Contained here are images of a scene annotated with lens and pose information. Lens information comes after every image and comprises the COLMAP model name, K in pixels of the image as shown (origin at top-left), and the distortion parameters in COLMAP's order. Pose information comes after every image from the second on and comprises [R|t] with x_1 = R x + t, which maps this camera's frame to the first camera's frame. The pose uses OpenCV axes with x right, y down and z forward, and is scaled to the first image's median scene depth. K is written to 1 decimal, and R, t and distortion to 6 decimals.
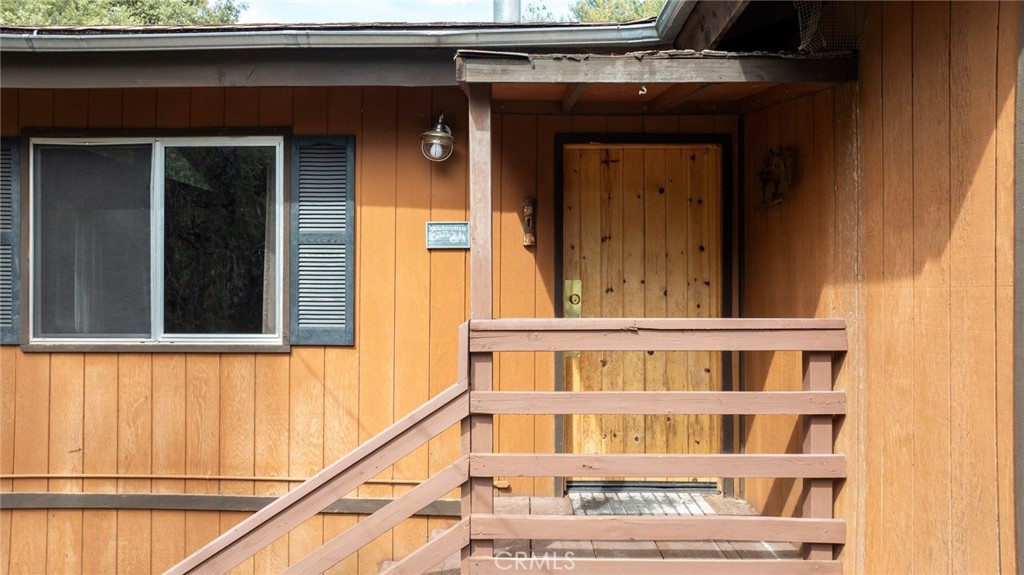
lens RADIAL K [[719.3, 0, 512.0], [0, 719.3, 287.9], [0, 0, 1]] dist [-0.010585, -0.003122]
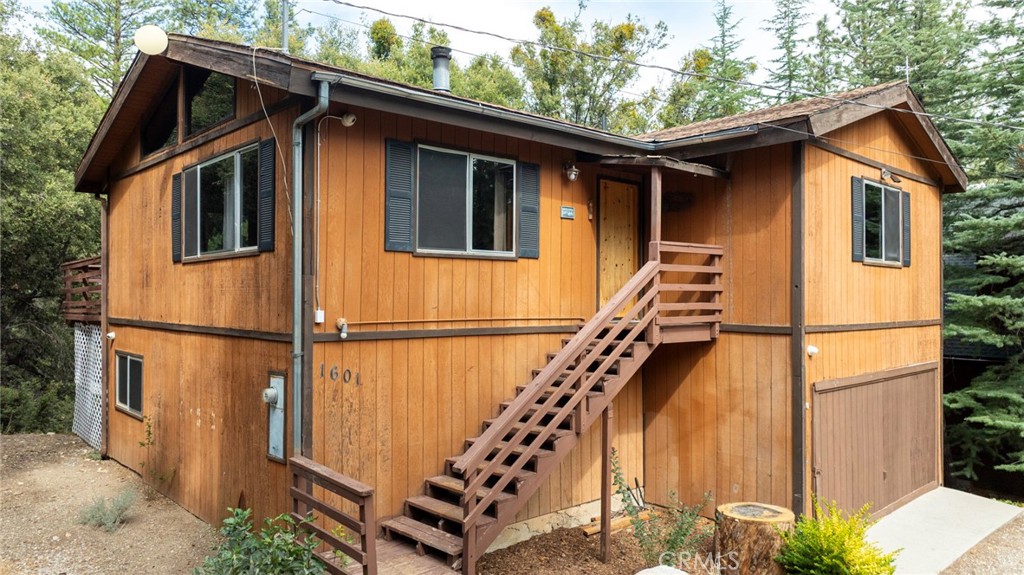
lens RADIAL K [[719.3, 0, 512.8], [0, 719.3, 288.1], [0, 0, 1]] dist [-0.010585, -0.003122]
pose [[0.727437, 0.007305, 0.686135, -1.806394], [-0.007232, 0.999969, -0.002979, 0.179276], [-0.686136, -0.002795, 0.727468, -0.573213]]
